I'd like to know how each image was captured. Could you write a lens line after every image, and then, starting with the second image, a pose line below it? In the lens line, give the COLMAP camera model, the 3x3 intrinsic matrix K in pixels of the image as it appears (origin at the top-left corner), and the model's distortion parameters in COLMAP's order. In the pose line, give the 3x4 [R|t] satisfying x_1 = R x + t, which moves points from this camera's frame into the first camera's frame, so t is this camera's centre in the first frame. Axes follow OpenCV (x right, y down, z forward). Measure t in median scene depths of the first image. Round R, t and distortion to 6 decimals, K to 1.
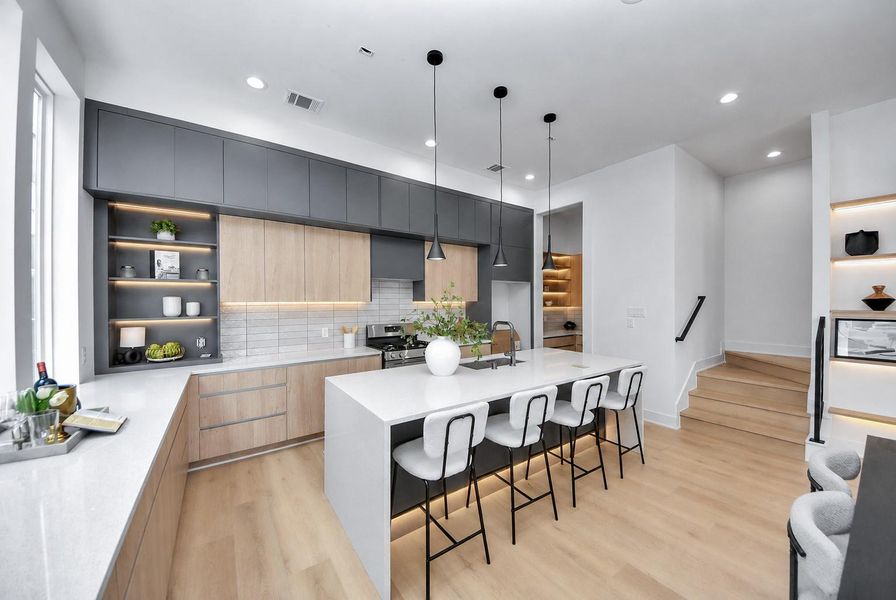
lens RADIAL K [[315.7, 0, 454.5], [0, 315.7, 299.9], [0, 0, 1]] dist [0.017219, -0.016907]
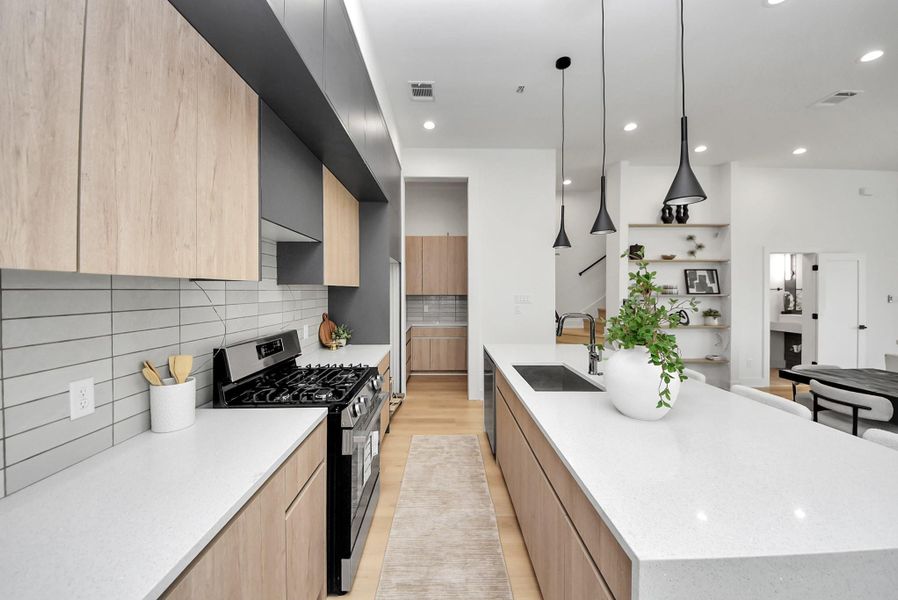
lens RADIAL K [[325.1, 0, 447.4], [0, 325.1, 292.1], [0, 0, 1]] dist [-0.028080, -0.000089]
pose [[0.600692, -0.001684, 0.799479, -1.285634], [-0.004589, 0.999974, 0.005554, 0.035346], [-0.799467, -0.007005, 0.600669, 1.756678]]
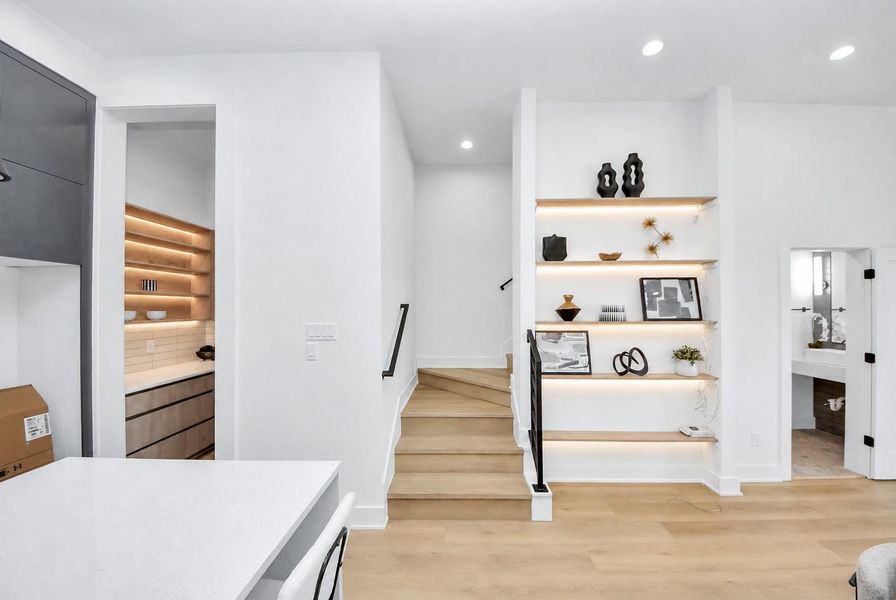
lens RADIAL K [[326.8, 0, 454.6], [0, 326.8, 305.1], [0, 0, 1]] dist [0.023326, -0.019328]
pose [[0.596209, 0.006134, 0.802806, 0.786551], [-0.002598, 0.999980, -0.005711, -0.017950], [-0.802825, 0.001319, 0.596213, 1.469252]]
